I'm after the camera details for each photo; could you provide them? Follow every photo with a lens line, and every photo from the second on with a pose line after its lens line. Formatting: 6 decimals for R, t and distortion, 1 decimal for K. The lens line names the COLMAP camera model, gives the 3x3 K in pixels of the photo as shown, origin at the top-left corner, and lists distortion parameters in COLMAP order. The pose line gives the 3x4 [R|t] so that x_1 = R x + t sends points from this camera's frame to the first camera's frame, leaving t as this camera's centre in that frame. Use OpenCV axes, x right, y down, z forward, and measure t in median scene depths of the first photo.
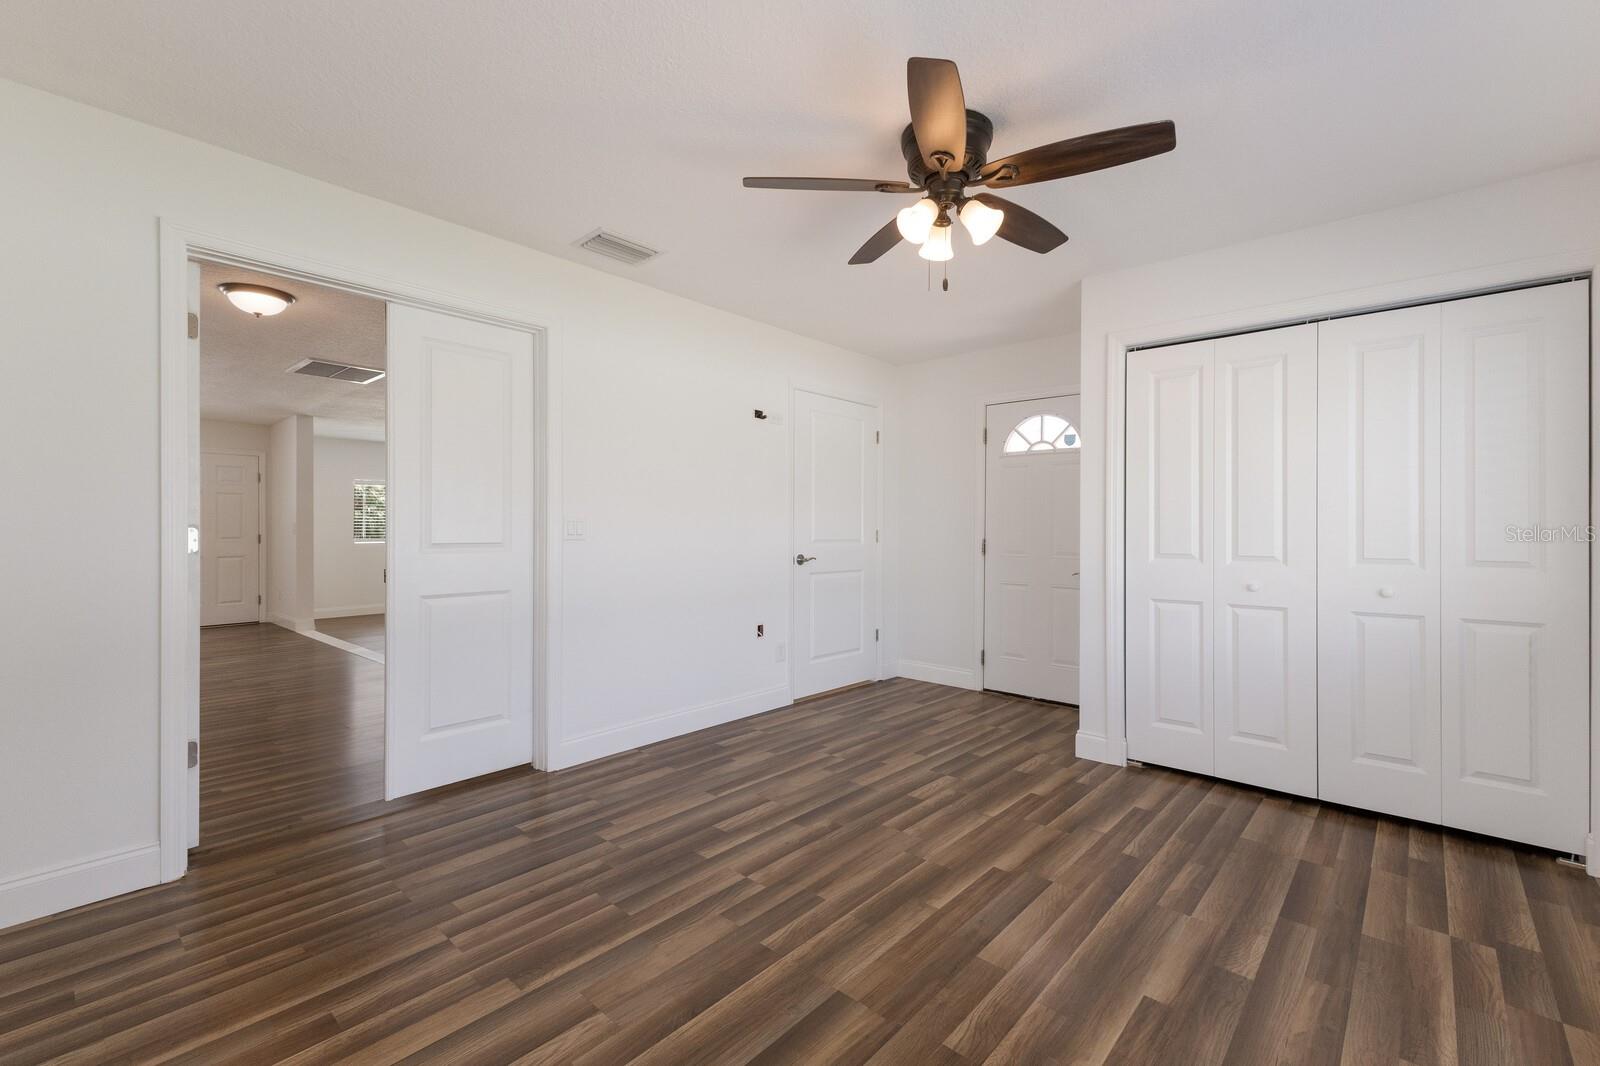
lens RADIAL K [[729.3, 0, 814.8], [0, 729.3, 528.8], [0, 0, 1]] dist [-0.004208, -0.000588]
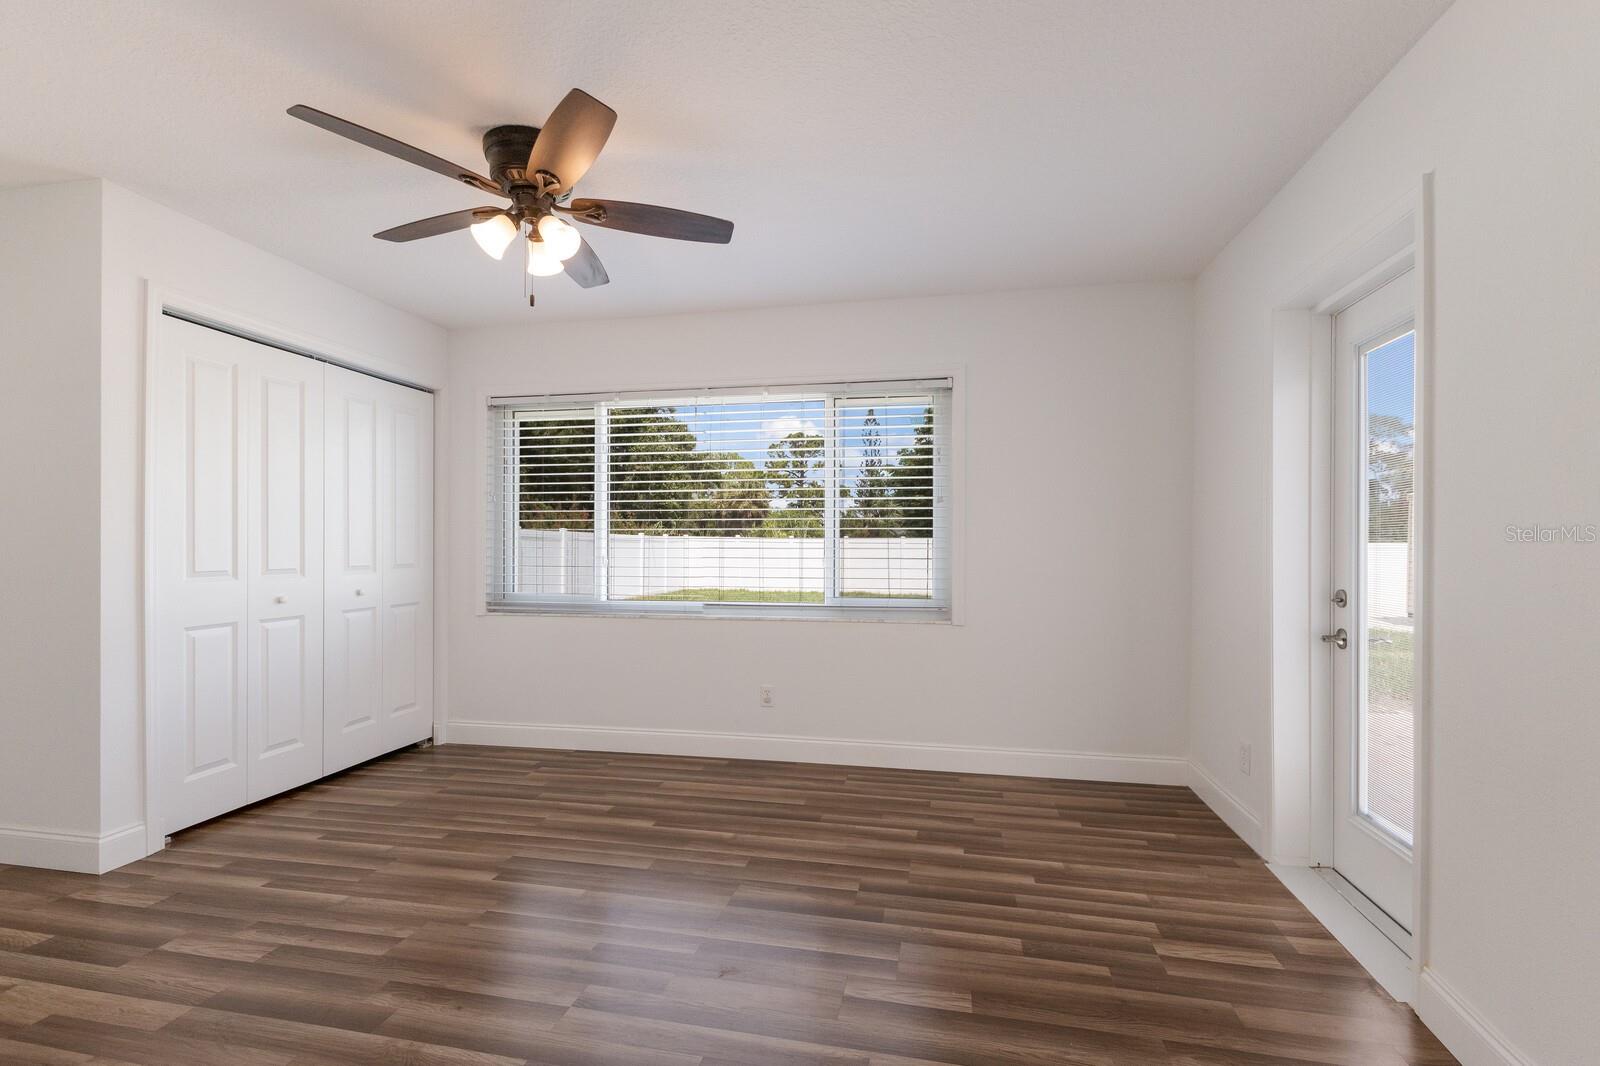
lens RADIAL K [[729.3, 0, 797.4], [0, 729.3, 536.0], [0, 0, 1]] dist [-0.004208, -0.000588]
pose [[-0.498336, -0.007929, 0.866948, -0.696885], [-0.006038, 0.999966, 0.005675, -0.024414], [-0.866963, -0.002407, -0.498367, 0.926877]]
